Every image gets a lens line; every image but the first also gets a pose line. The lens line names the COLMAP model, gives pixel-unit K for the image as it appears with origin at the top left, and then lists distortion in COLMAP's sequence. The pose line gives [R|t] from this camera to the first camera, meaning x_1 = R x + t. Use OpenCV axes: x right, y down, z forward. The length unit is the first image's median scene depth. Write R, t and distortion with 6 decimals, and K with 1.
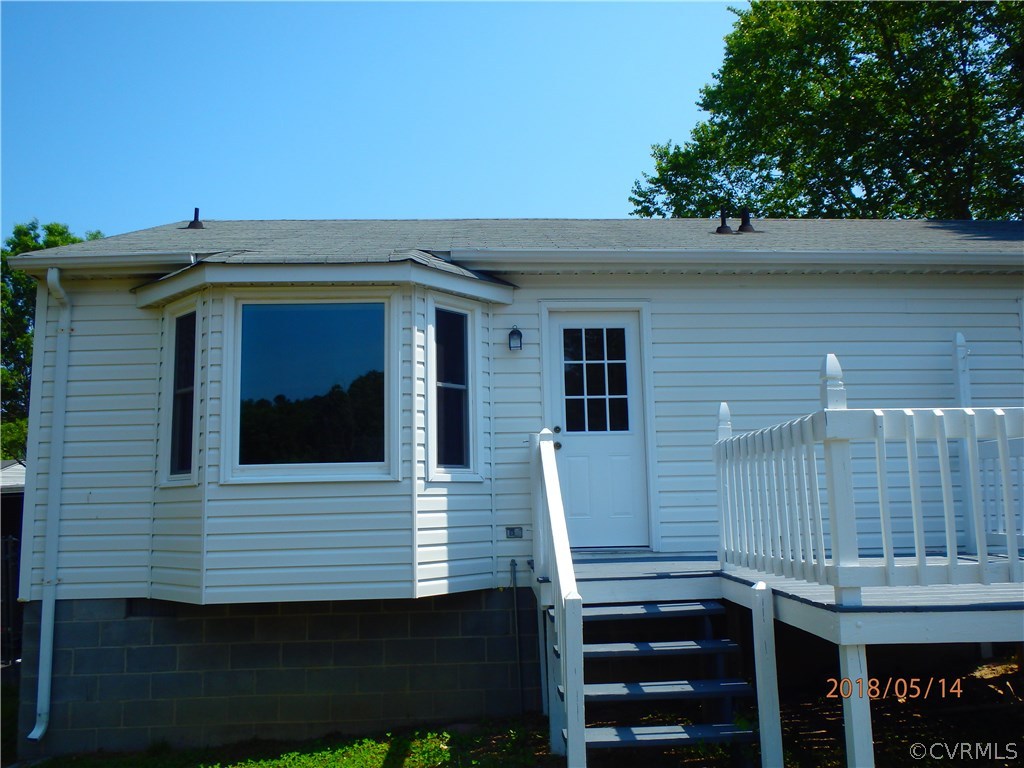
lens RADIAL K [[845.4, 0, 510.9], [0, 845.4, 382.3], [0, 0, 1]] dist [-0.037321, 0.027649]
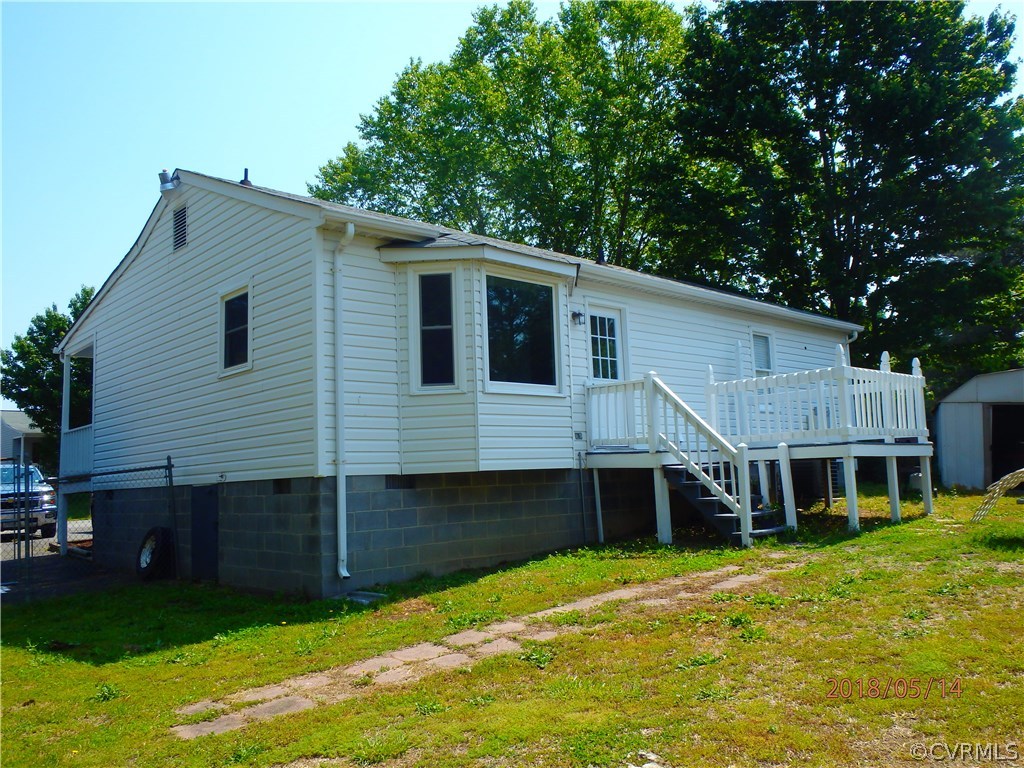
lens RADIAL K [[845.4, 0, 514.0], [0, 845.4, 384.6], [0, 0, 1]] dist [-0.037321, 0.027649]
pose [[0.766668, 0.065534, 0.638691, -1.158794], [-0.068067, 0.997467, -0.020641, 0.122472], [-0.638426, -0.027649, 0.769187, -0.180270]]
